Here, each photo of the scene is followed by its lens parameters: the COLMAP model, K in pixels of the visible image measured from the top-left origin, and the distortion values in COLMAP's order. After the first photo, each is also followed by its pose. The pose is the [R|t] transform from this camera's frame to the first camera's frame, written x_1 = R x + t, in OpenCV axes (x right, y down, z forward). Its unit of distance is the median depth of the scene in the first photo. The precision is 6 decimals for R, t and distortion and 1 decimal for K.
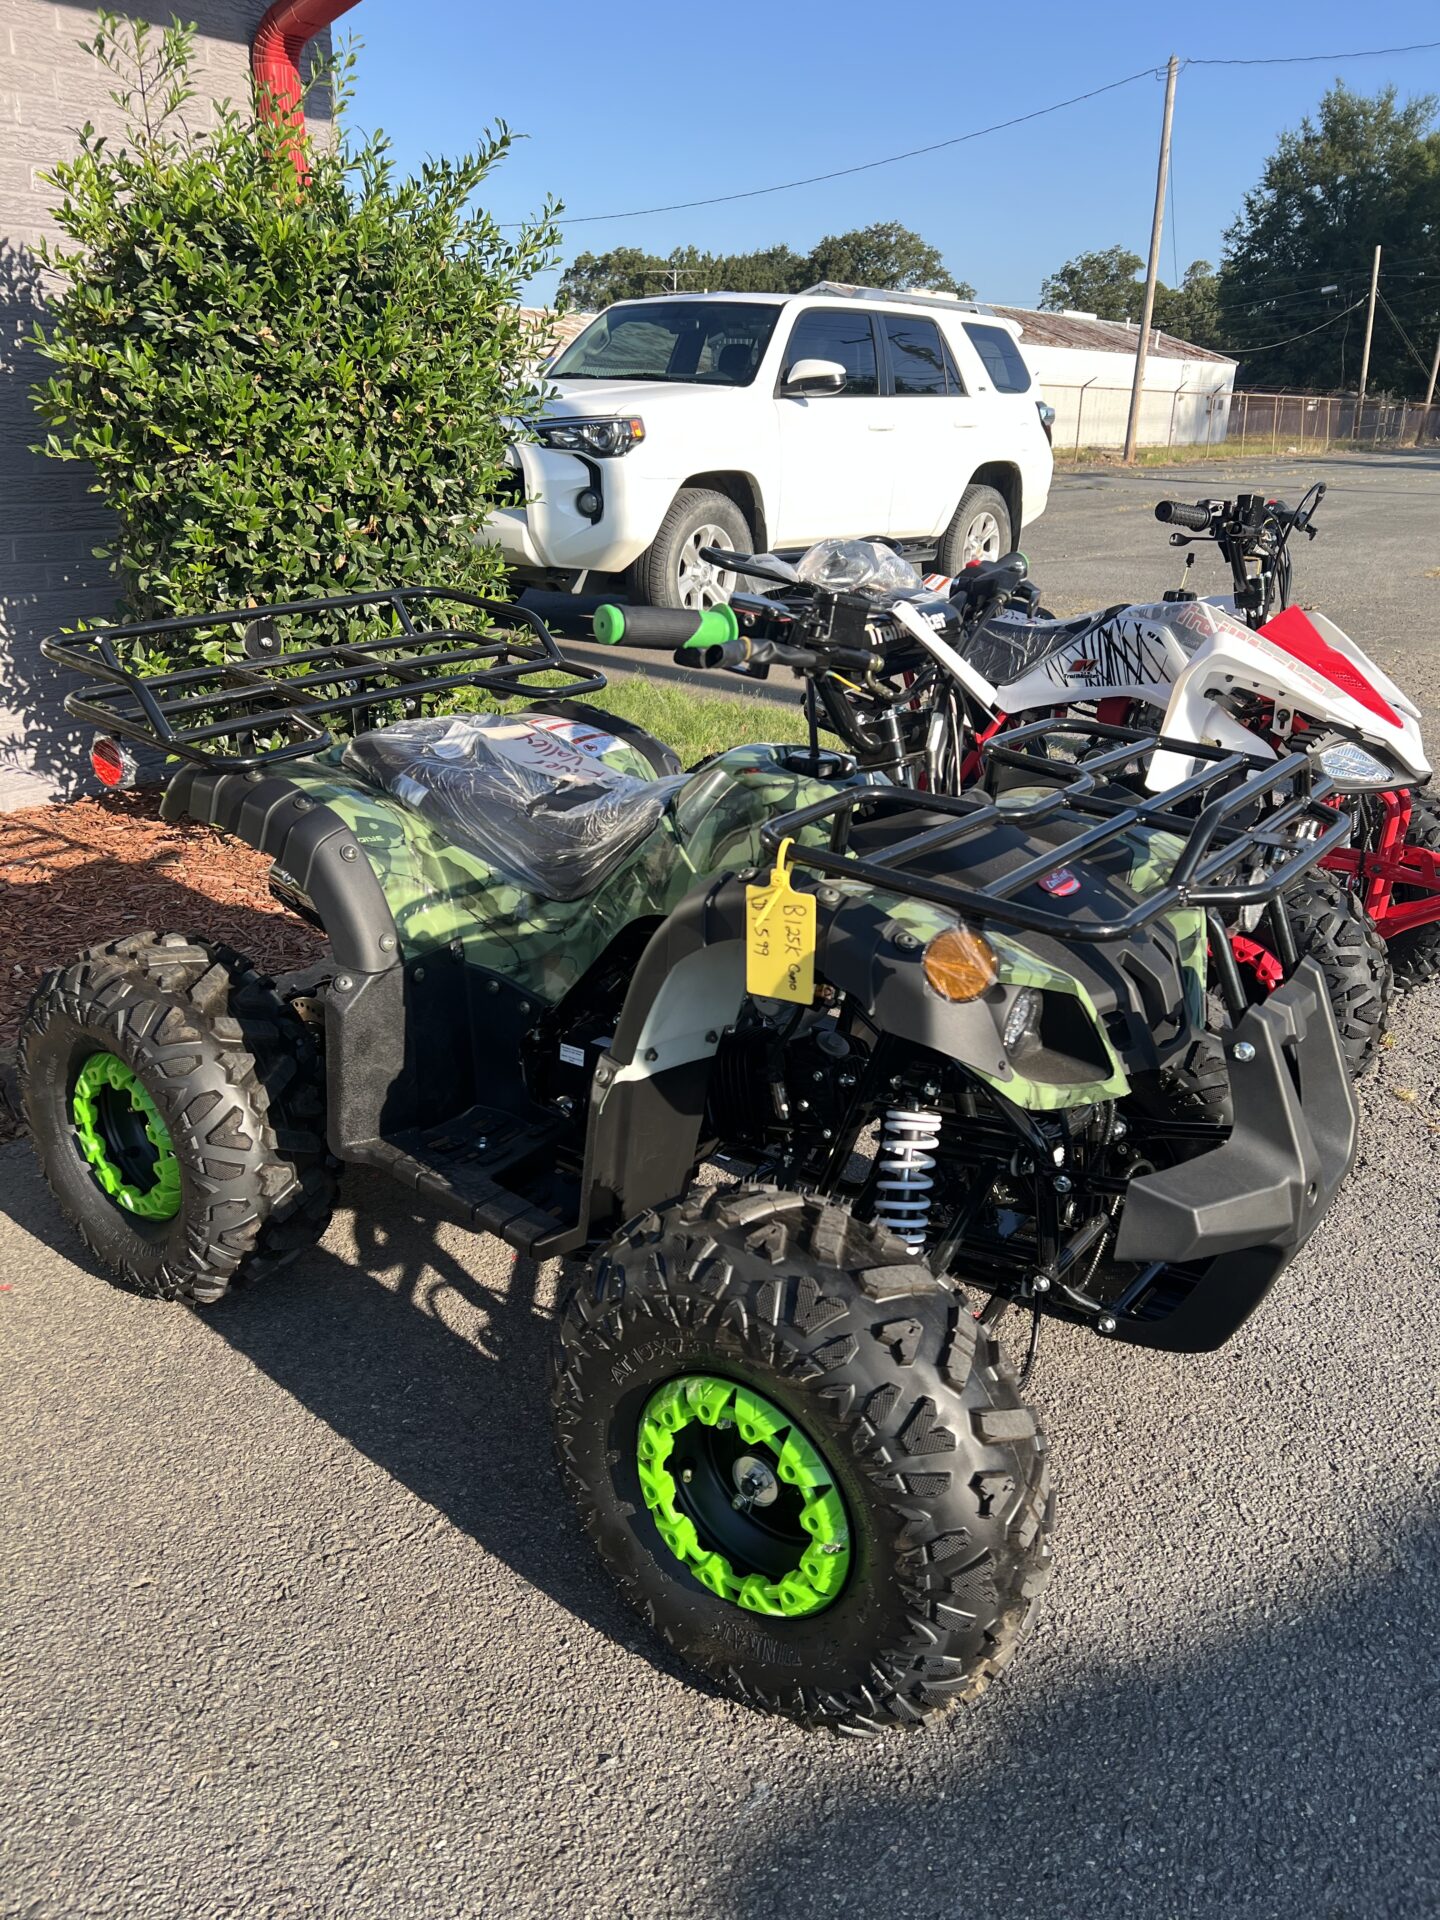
lens RADIAL K [[1442.5, 0, 720.0], [0, 1442.5, 960.0], [0, 0, 1]] dist [0.009366, 0.001964]
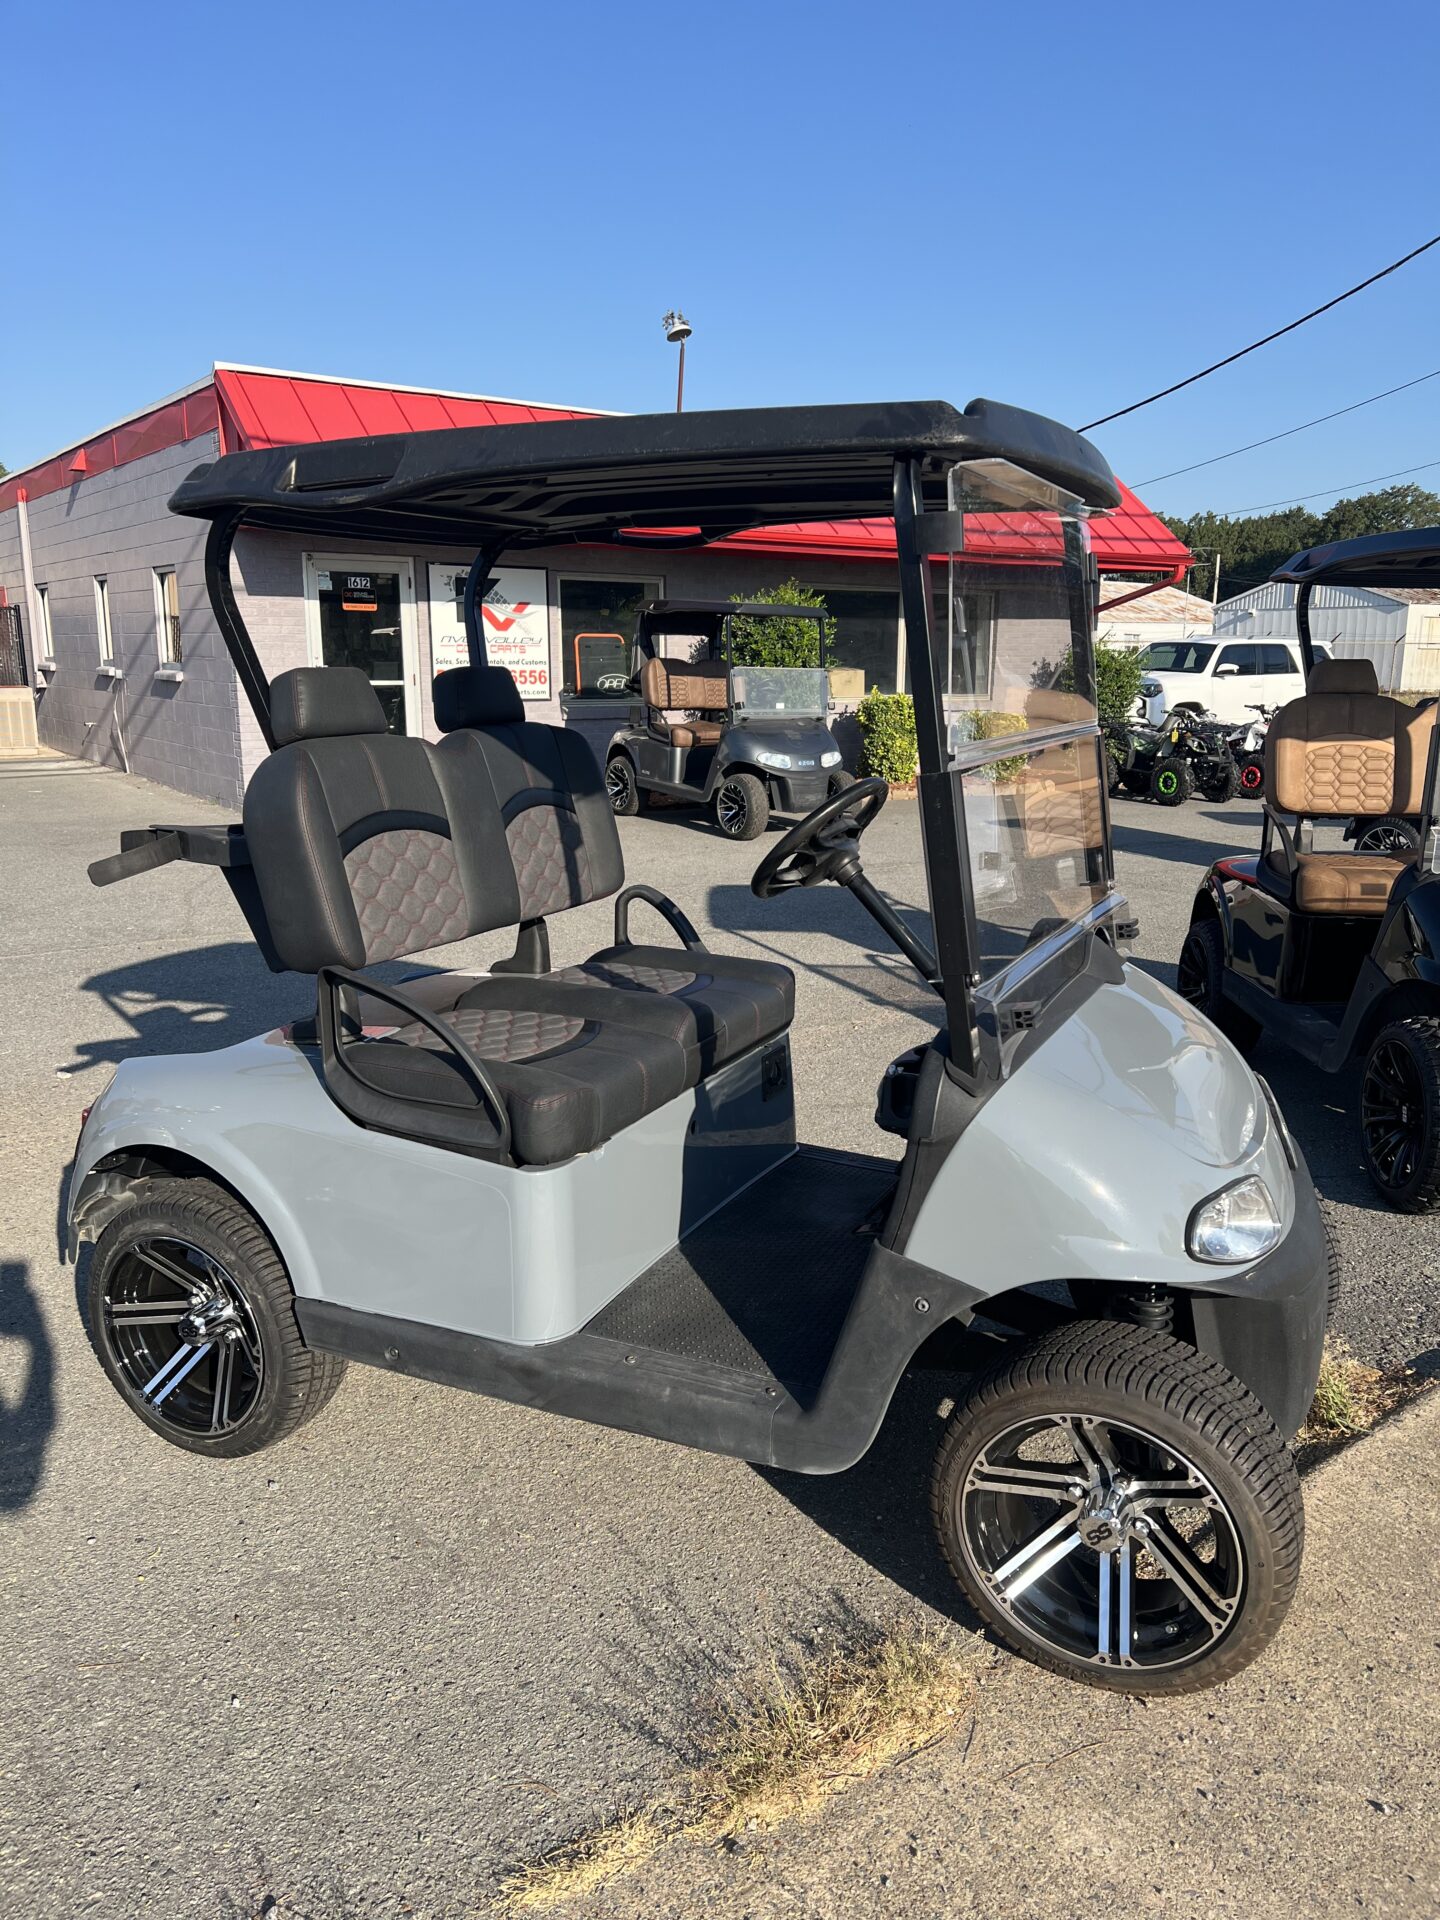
lens RADIAL K [[1442.5, 0, 720.0], [0, 1442.5, 960.0], [0, 0, 1]] dist [0.009366, 0.001964]
pose [[0.944494, 0.060563, -0.322897, 0.072934], [-0.108939, 0.984988, -0.133906, 0.616364], [0.309940, 0.161649, 0.936913, -1.789390]]
